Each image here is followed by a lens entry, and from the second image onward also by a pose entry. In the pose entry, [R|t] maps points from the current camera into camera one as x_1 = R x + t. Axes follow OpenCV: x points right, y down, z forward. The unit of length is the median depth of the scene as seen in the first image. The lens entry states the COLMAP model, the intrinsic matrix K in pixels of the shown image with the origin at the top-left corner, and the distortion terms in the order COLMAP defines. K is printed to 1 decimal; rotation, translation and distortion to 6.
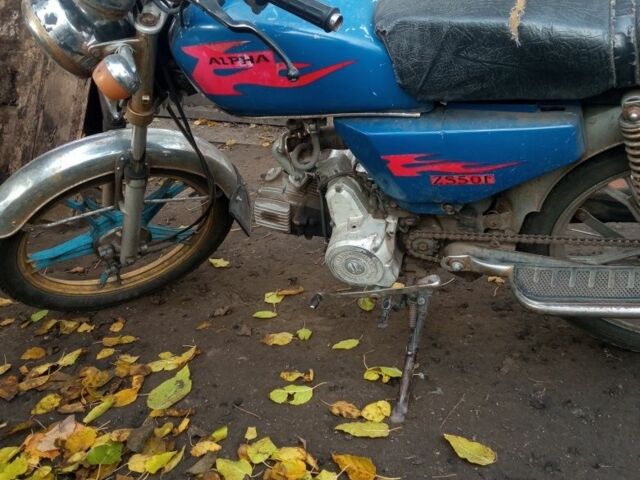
lens RADIAL K [[692.8, 0, 323.1], [0, 692.8, 240.0], [0, 0, 1]] dist [0.040643, 0.000000]
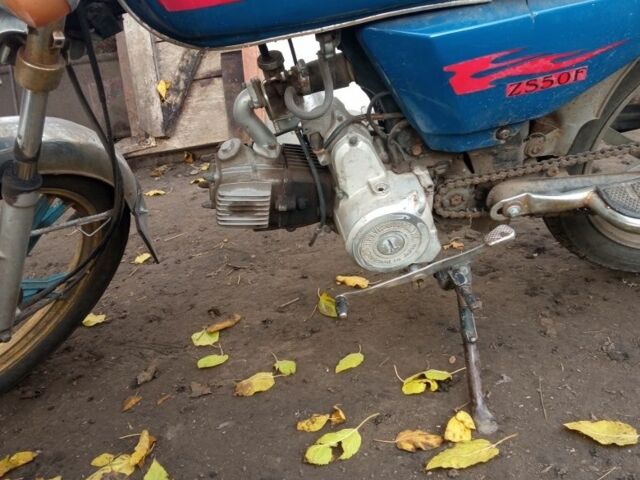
lens RADIAL K [[692.8, 0, 318.1], [0, 692.8, 242.5], [0, 0, 1]] dist [0.040643, 0.000000]
pose [[0.895114, -0.222011, 0.386628, -0.302078], [0.241584, 0.970378, -0.002096, 0.020354], [-0.374710, 0.095280, 0.922233, 0.354274]]
